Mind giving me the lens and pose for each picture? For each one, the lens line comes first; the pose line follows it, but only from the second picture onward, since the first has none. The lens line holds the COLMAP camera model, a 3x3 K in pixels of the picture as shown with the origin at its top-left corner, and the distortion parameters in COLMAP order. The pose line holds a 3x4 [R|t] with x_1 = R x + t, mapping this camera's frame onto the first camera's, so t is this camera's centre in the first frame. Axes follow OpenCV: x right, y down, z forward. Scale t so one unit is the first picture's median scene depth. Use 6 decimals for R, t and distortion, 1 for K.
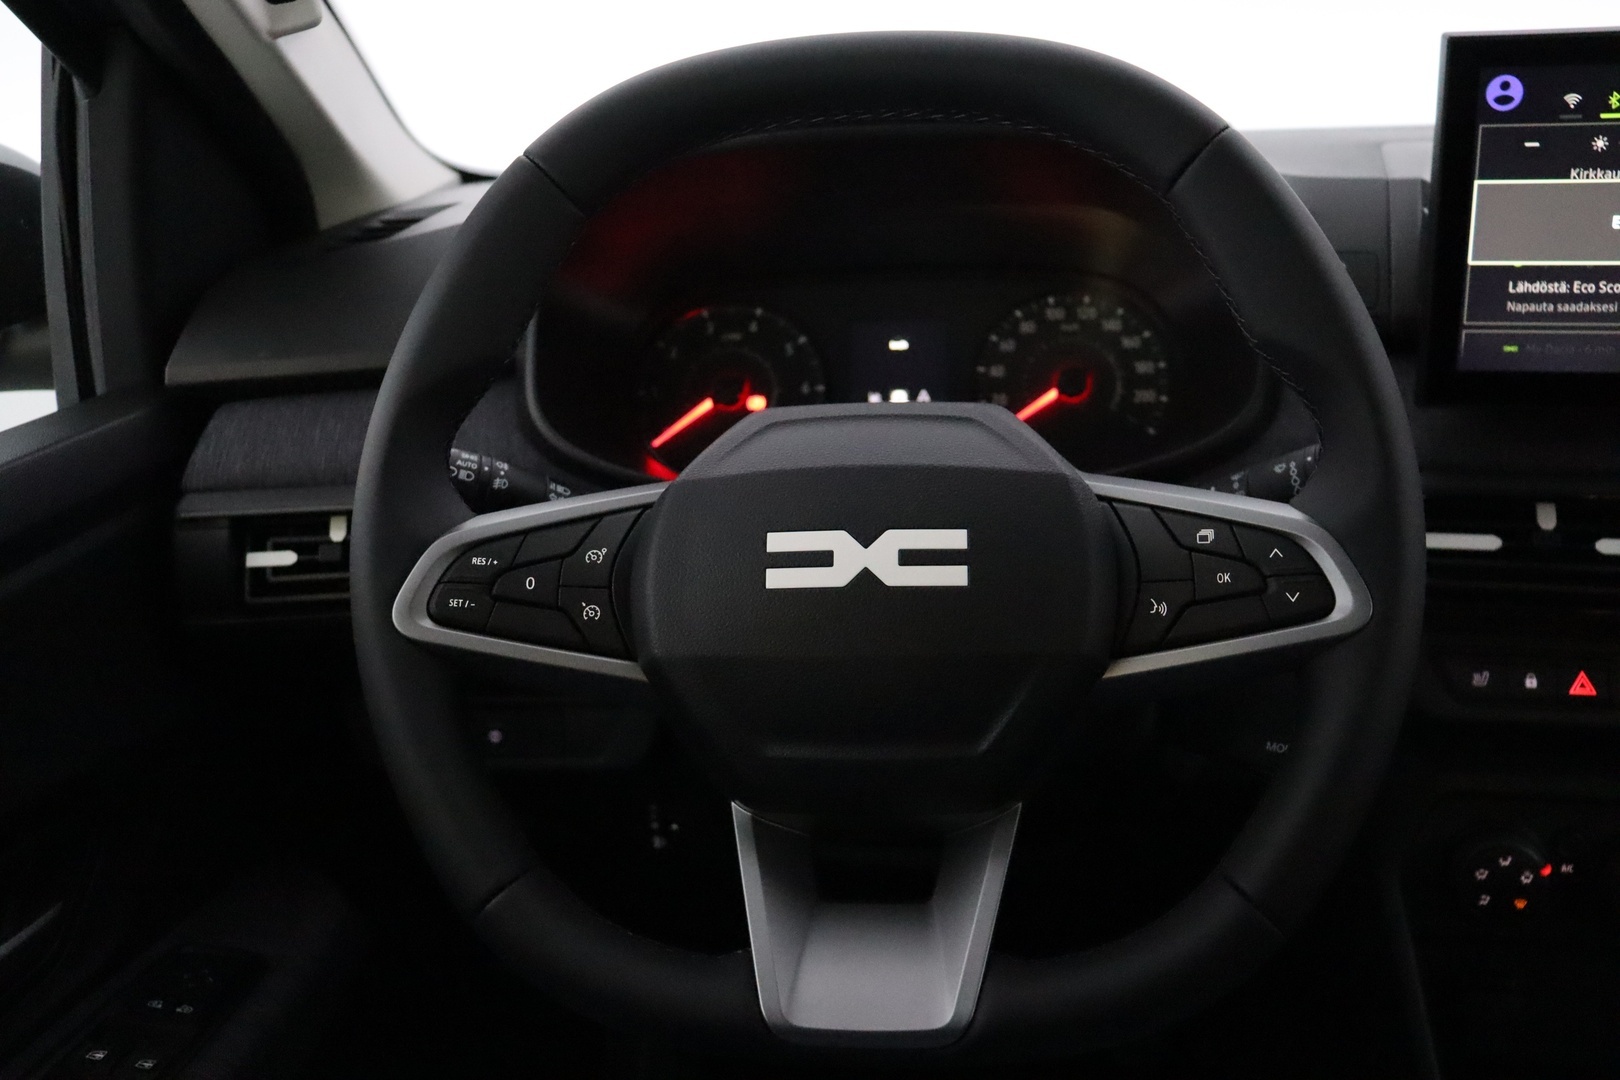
lens RADIAL K [[1514.9, 0, 809.9], [0, 1514.9, 538.0], [0, 0, 1]] dist [-0.020041, 0.000000]
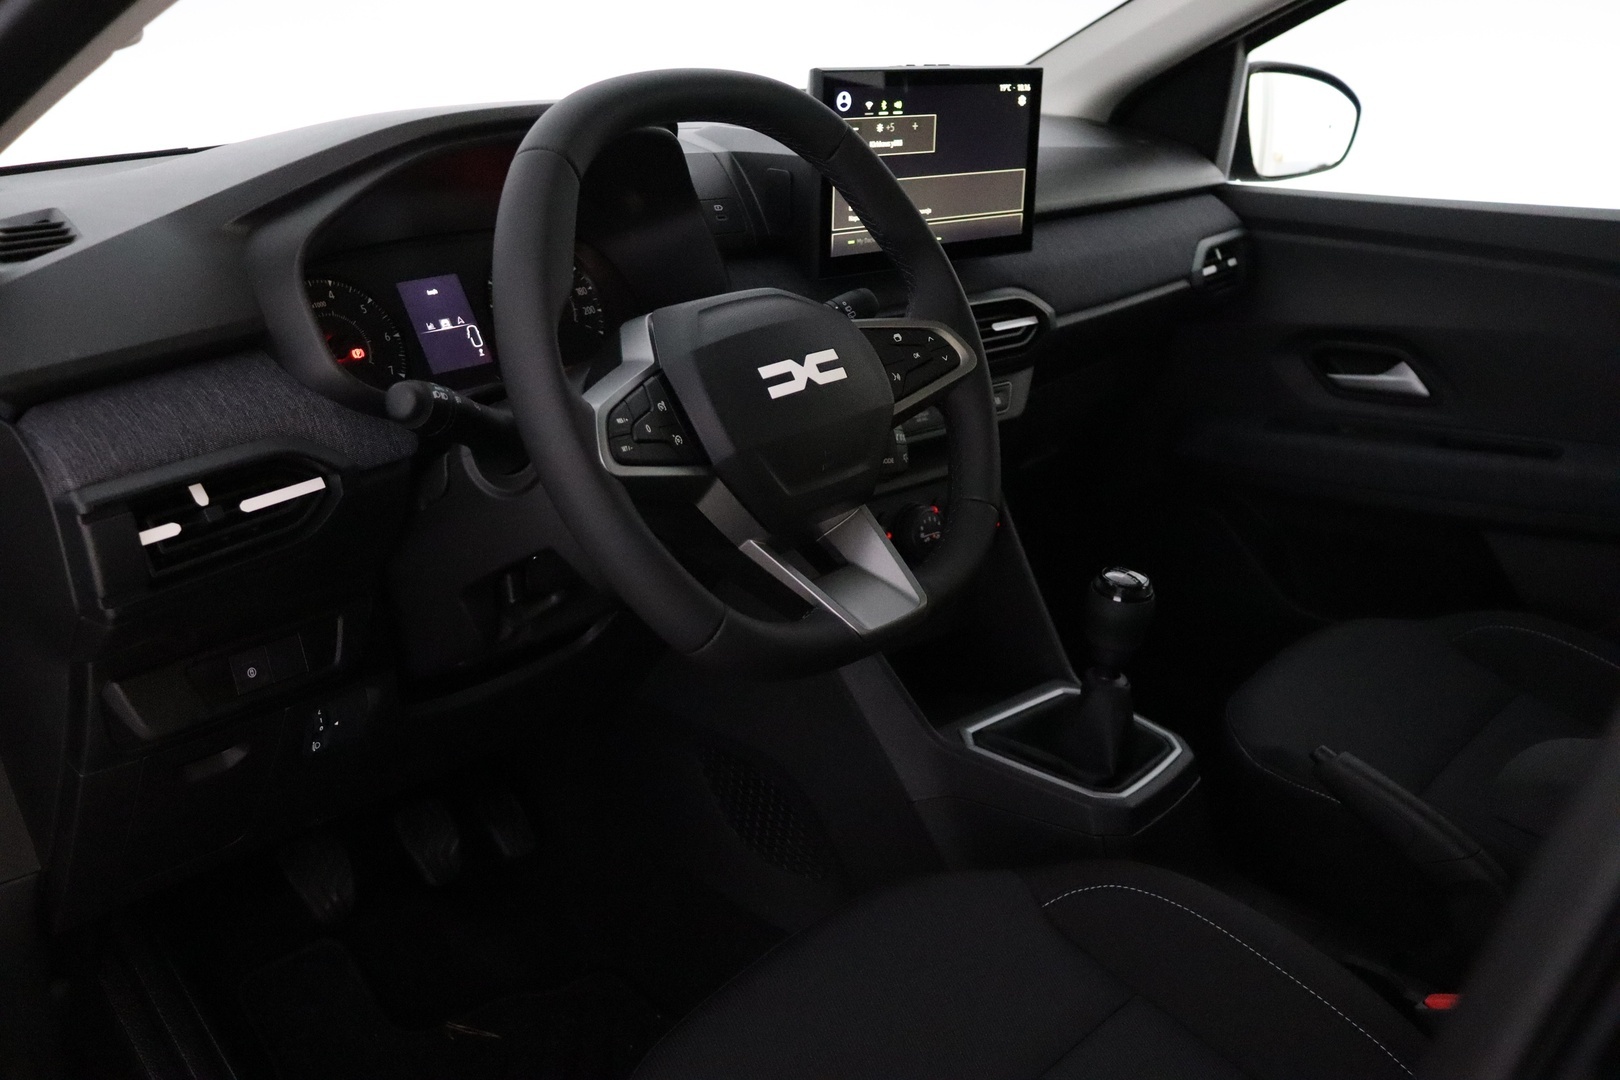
lens RADIAL K [[1514.9, 0, 810.9], [0, 1514.9, 540.3], [0, 0, 1]] dist [-0.020041, 0.000000]
pose [[0.583764, -0.230790, 0.778432, -1.128401], [0.228580, 0.966687, 0.115186, 0.000761], [-0.779084, 0.110692, 0.617071, -0.050154]]
